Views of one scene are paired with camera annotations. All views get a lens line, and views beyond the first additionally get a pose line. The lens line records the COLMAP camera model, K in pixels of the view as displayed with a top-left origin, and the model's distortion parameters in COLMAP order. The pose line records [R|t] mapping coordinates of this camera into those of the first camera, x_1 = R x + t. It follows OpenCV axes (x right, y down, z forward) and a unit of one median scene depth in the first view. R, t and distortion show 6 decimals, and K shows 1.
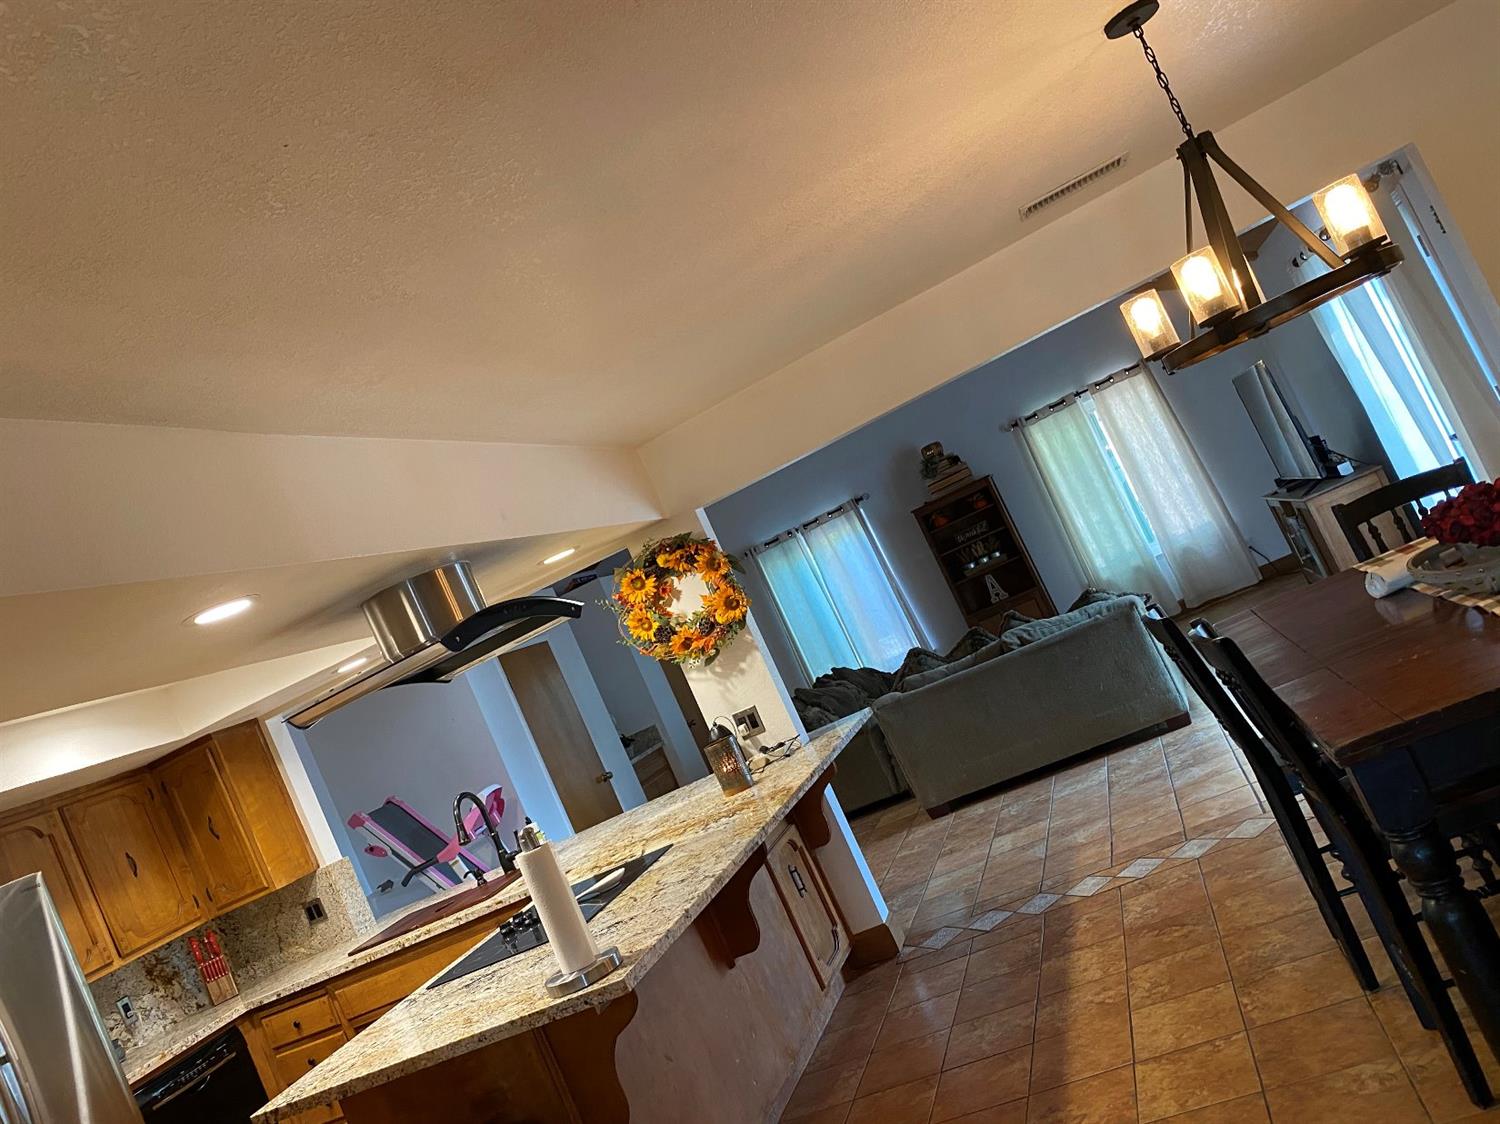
lens RADIAL K [[1153.7, 0, 750.0], [0, 1153.7, 562.0], [0, 0, 1]] dist [0.128722, -0.286922]
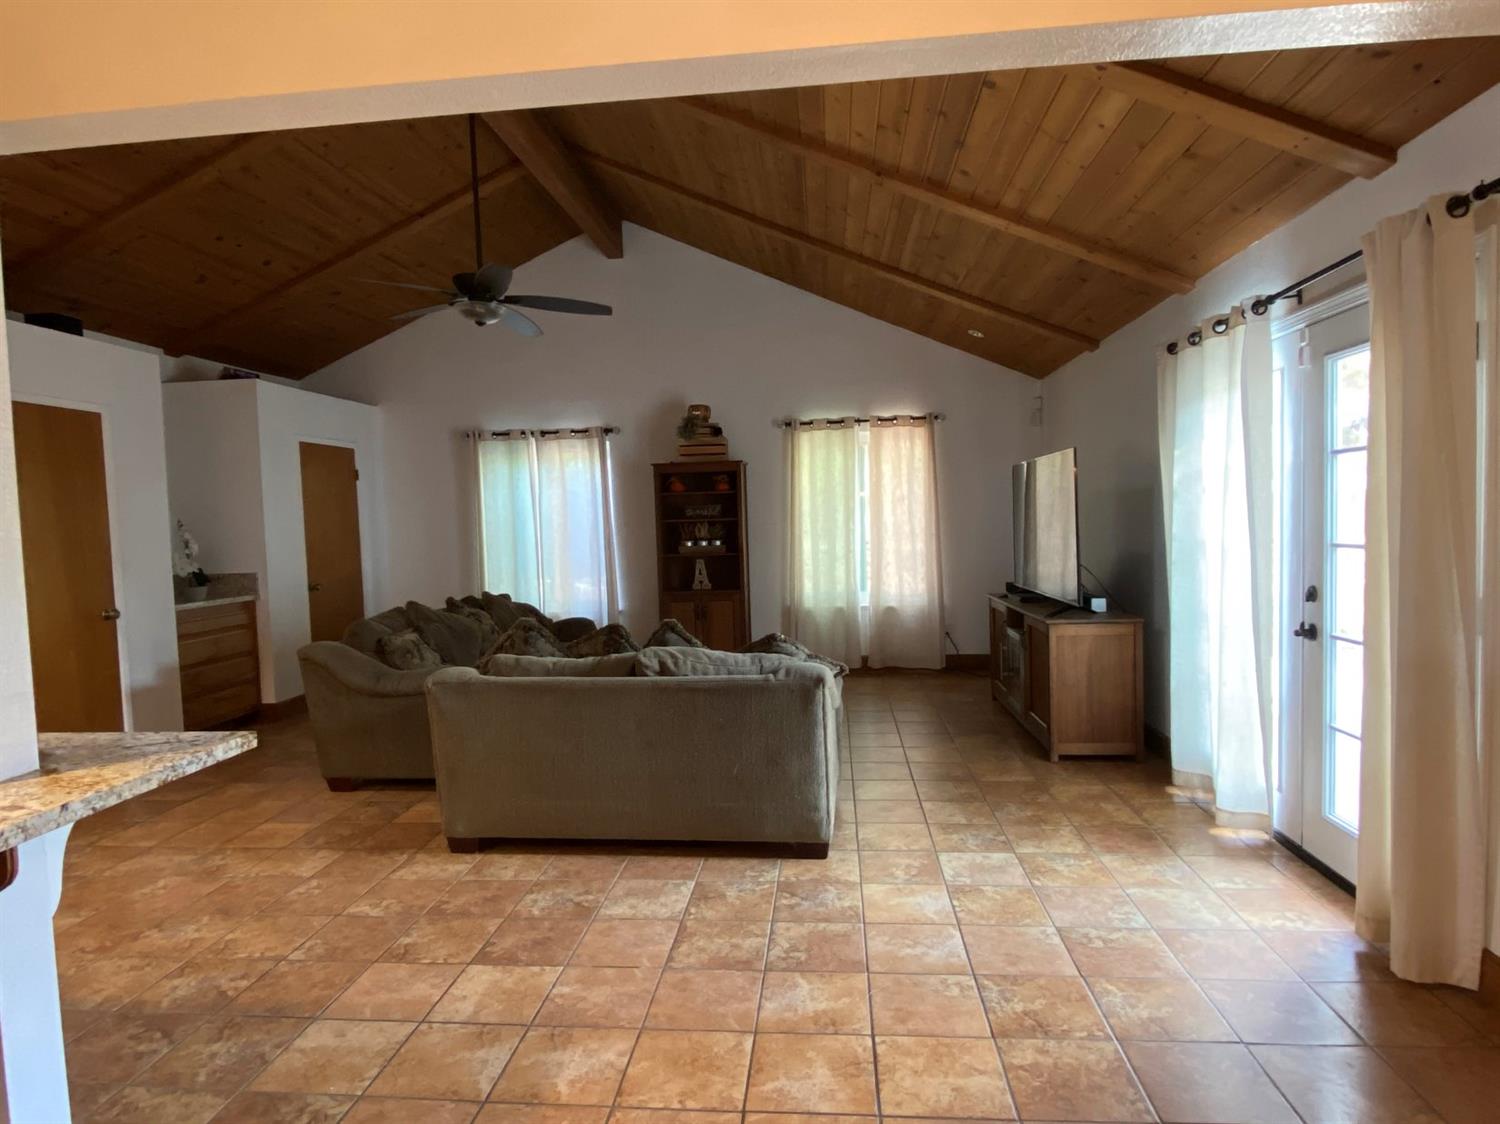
lens RADIAL K [[893.3, 0, 750.0], [0, 893.3, 562.0], [0, 0, 1]] dist [0.100639, -0.124558]
pose [[0.898305, 0.382051, 0.216992, 0.086748], [-0.393721, 0.919157, 0.011601, -0.011263], [-0.195017, -0.095856, 0.976105, 0.290582]]
